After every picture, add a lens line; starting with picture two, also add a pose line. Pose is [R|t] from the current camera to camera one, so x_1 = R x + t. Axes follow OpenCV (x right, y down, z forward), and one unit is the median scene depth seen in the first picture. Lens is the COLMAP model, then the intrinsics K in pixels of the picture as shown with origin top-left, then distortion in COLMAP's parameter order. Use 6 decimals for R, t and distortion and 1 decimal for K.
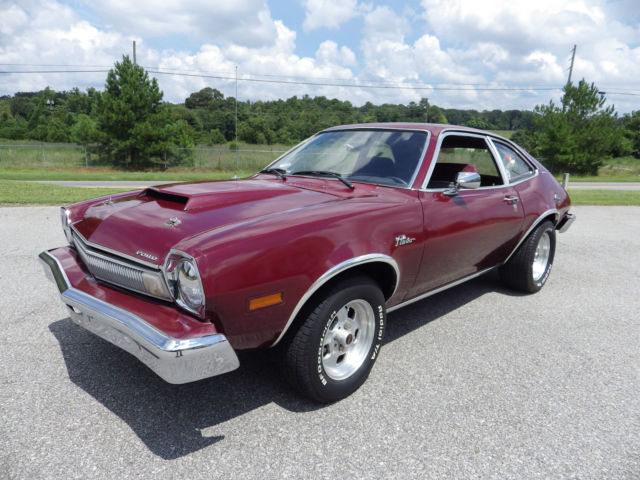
lens RADIAL K [[429.5, 0, 318.5], [0, 429.5, 237.6], [0, 0, 1]] dist [0.004290, -0.001394]
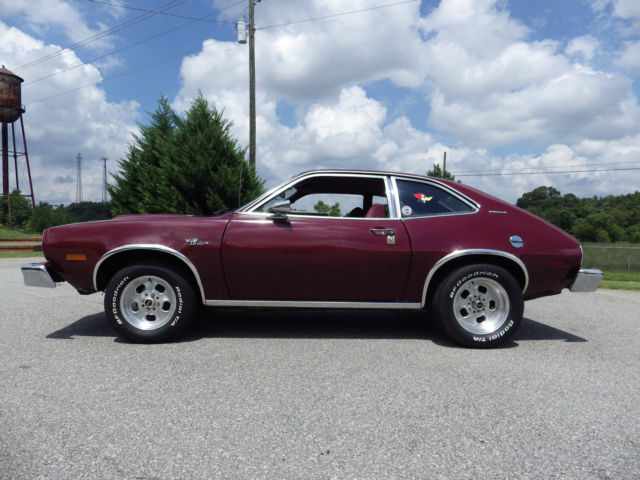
lens RADIAL K [[428.8, 0, 319.1], [0, 428.8, 236.6], [0, 0, 1]] dist [0.007144, -0.003099]
pose [[0.741956, -0.015172, -0.670277, 0.043804], [-0.140077, 0.974172, -0.177107, 0.005501], [0.655652, 0.225296, 0.720668, 0.007029]]
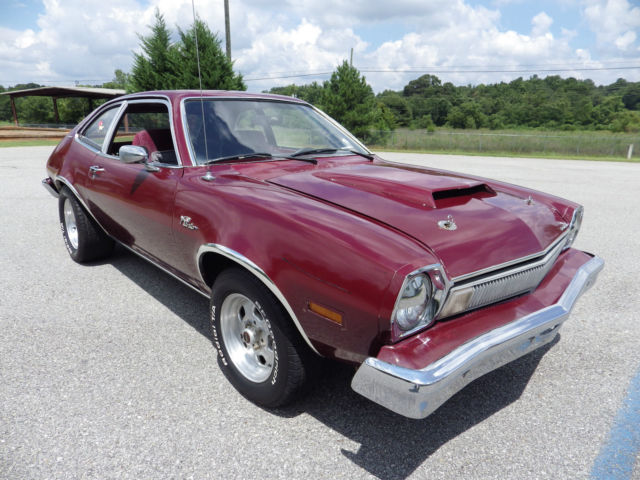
lens RADIAL K [[428.8, 0, 319.1], [0, 428.8, 236.6], [0, 0, 1]] dist [0.007144, -0.003099]
pose [[0.884598, 0.109212, -0.453386, 0.072594], [-0.096022, 0.994015, 0.052093, 0.028817], [0.456361, -0.002547, 0.889791, -0.111440]]
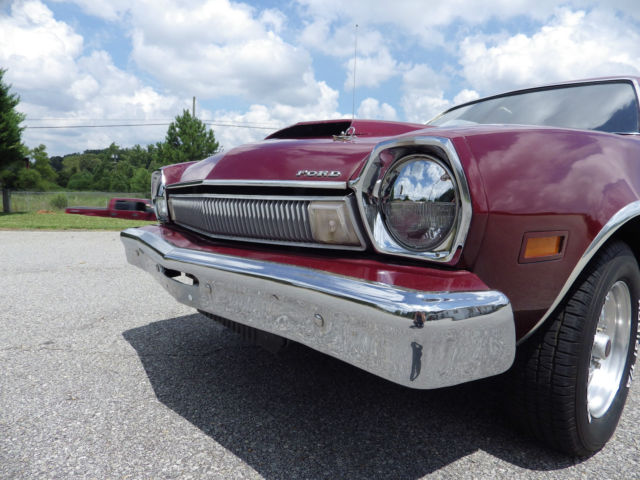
lens RADIAL K [[428.8, 0, 319.1], [0, 428.8, 236.6], [0, 0, 1]] dist [0.007144, -0.003099]
pose [[0.995237, 0.006454, -0.097269, -0.007770], [-0.018003, 0.992810, -0.118338, 0.004524], [0.095806, 0.119525, 0.988198, 0.009676]]
